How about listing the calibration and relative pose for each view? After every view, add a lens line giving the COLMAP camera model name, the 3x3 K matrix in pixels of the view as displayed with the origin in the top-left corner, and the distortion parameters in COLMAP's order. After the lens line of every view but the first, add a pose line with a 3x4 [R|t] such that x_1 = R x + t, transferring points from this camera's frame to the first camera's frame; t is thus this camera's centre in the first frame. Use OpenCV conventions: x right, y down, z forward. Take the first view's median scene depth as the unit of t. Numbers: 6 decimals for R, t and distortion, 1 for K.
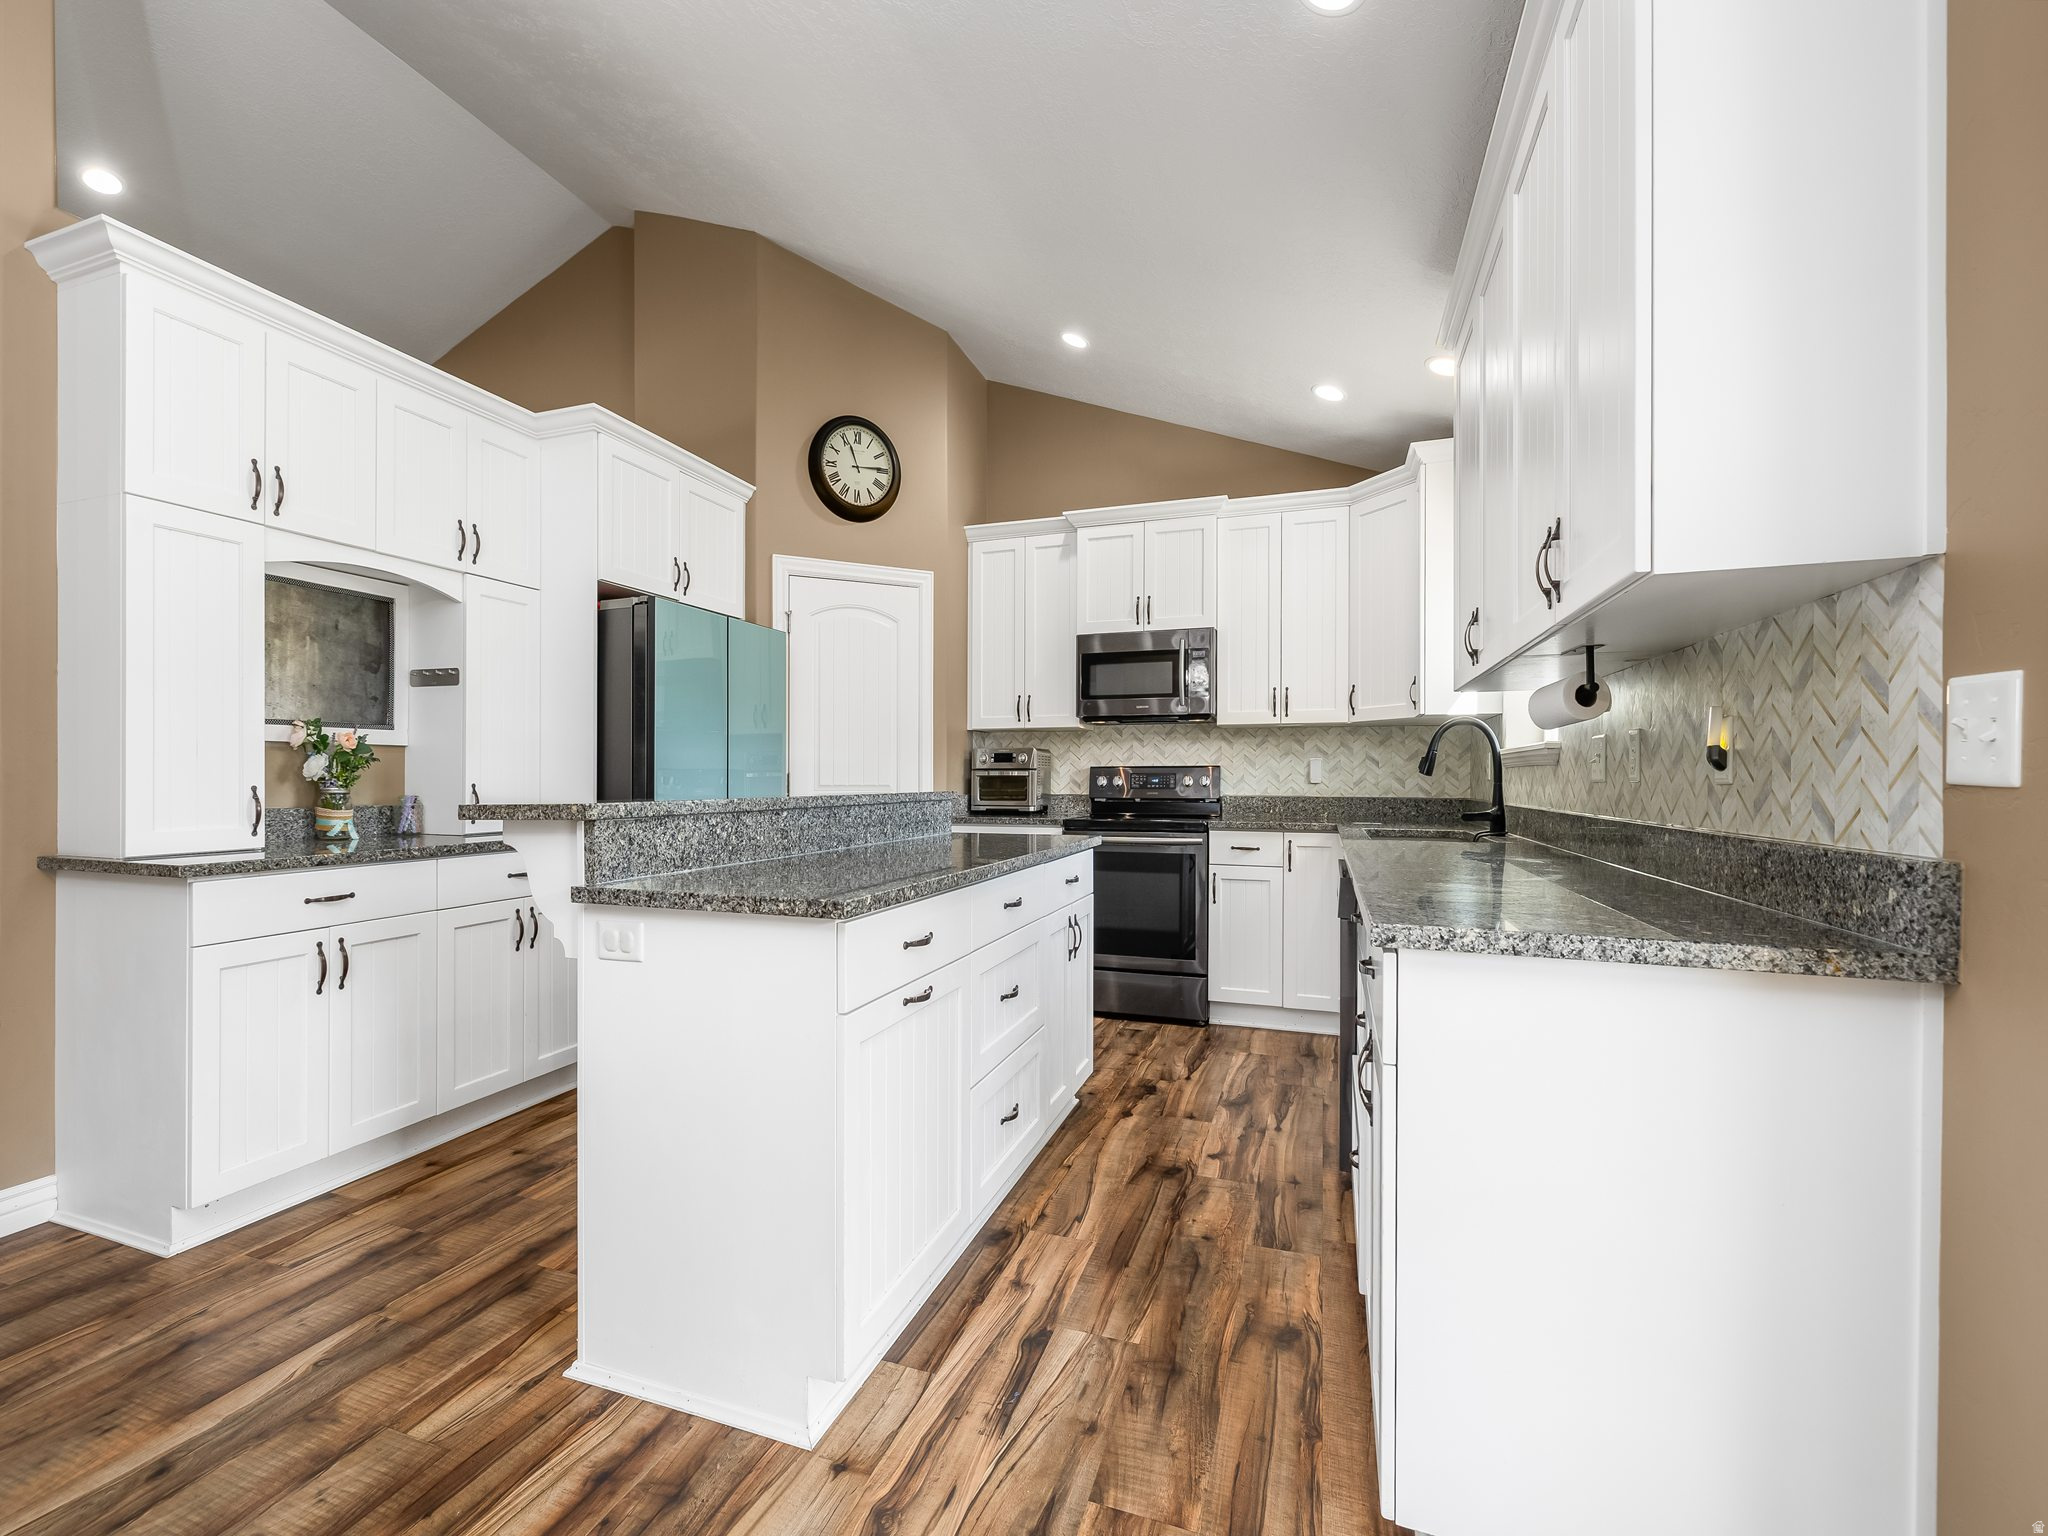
lens RADIAL K [[868.8, 0, 1010.3], [0, 868.8, 779.2], [0, 0, 1]] dist [0.000031, -0.000705]
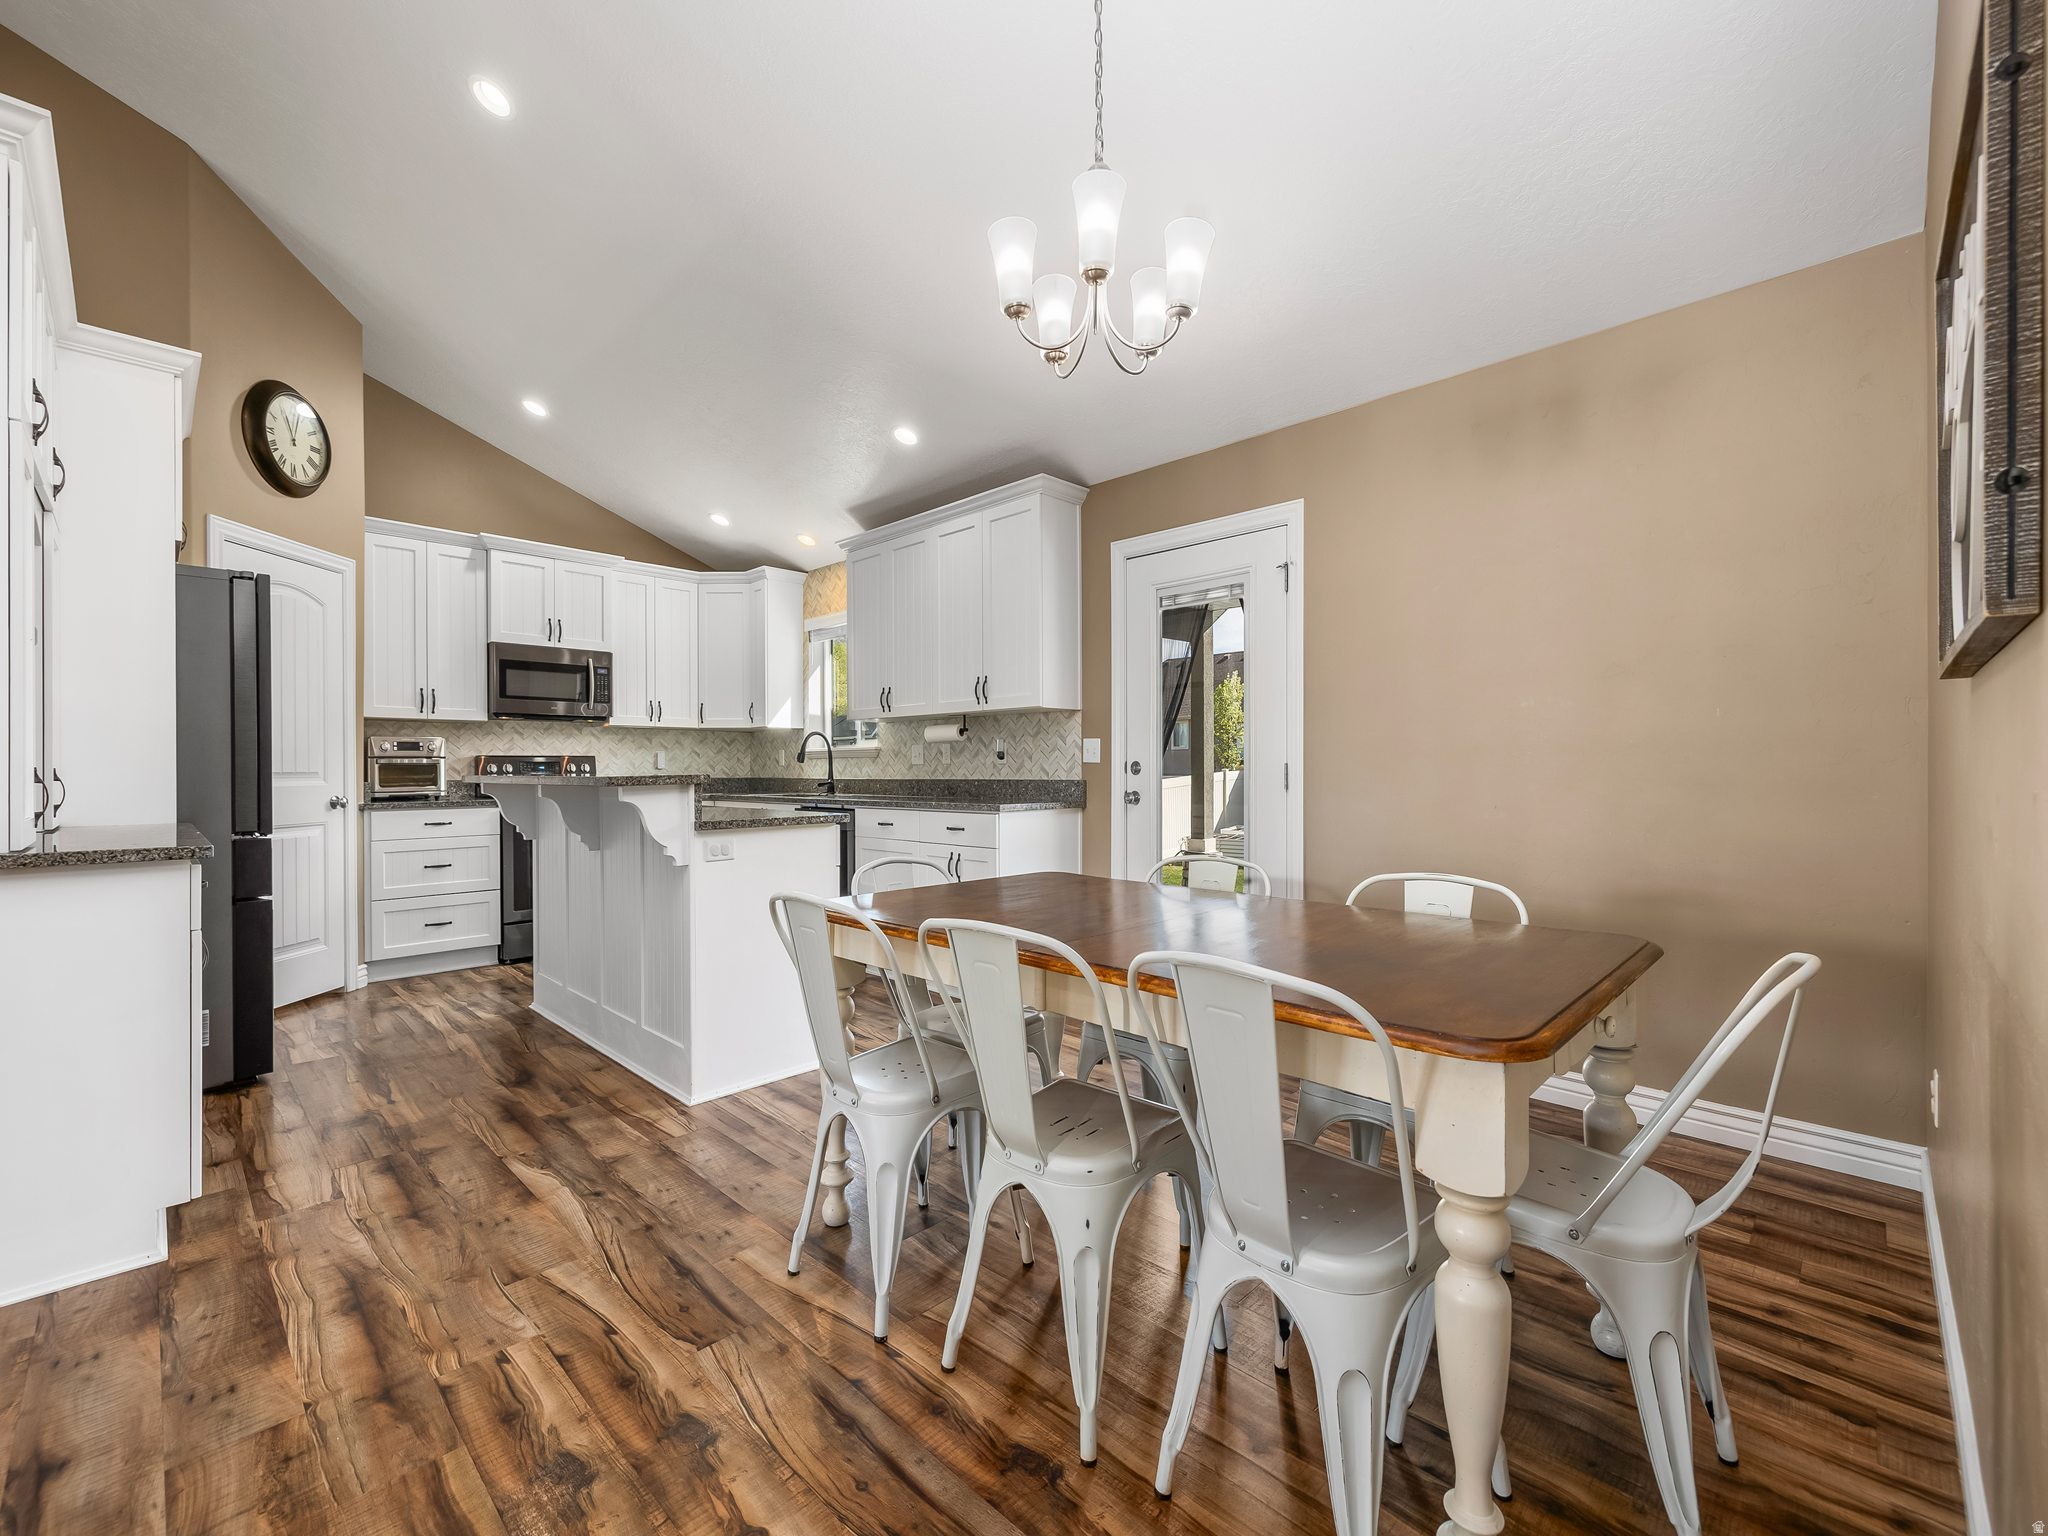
lens RADIAL K [[868.8, 0, 1030.9], [0, 868.8, 768.1], [0, 0, 1]] dist [0.000031, -0.000705]
pose [[0.406282, -0.002191, 0.913745, -0.830609], [0.006630, 0.999978, -0.000550, 0.009557], [-0.913724, 0.006281, 0.406288, -0.149180]]
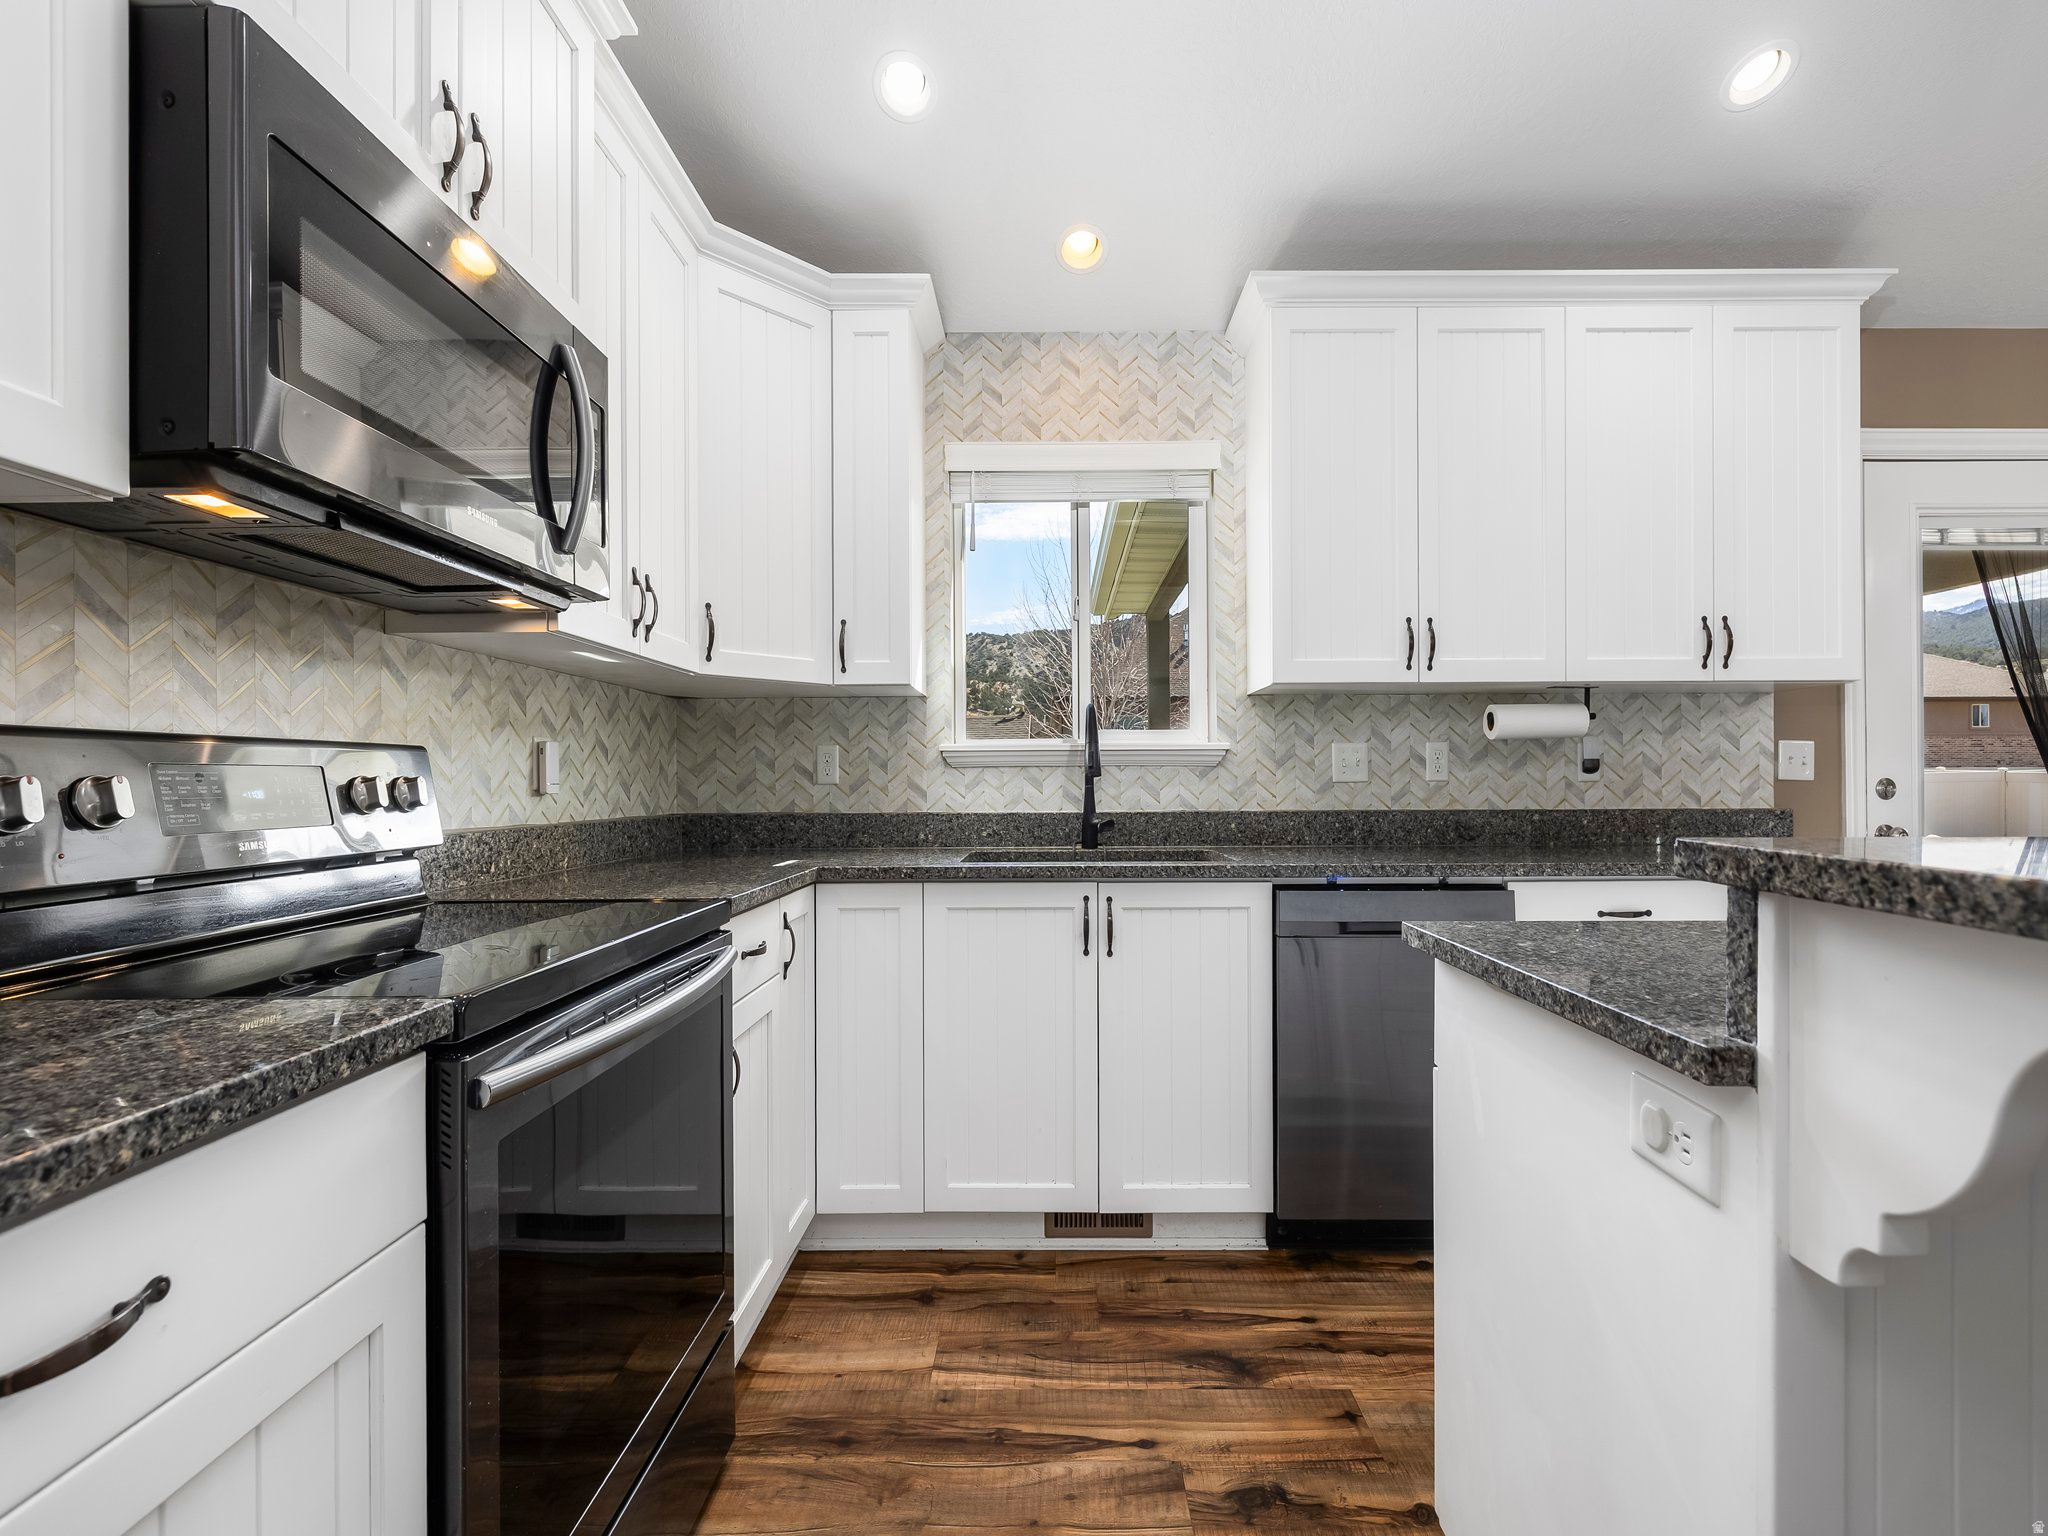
lens RADIAL K [[868.8, 0, 1057.7], [0, 868.8, 787.9], [0, 0, 1]] dist [0.000031, -0.000705]
pose [[-0.338155, -0.004698, 0.941079, -0.184689], [0.006233, 0.999954, 0.007232, -0.000401], [-0.941070, 0.008311, -0.338110, 1.081777]]
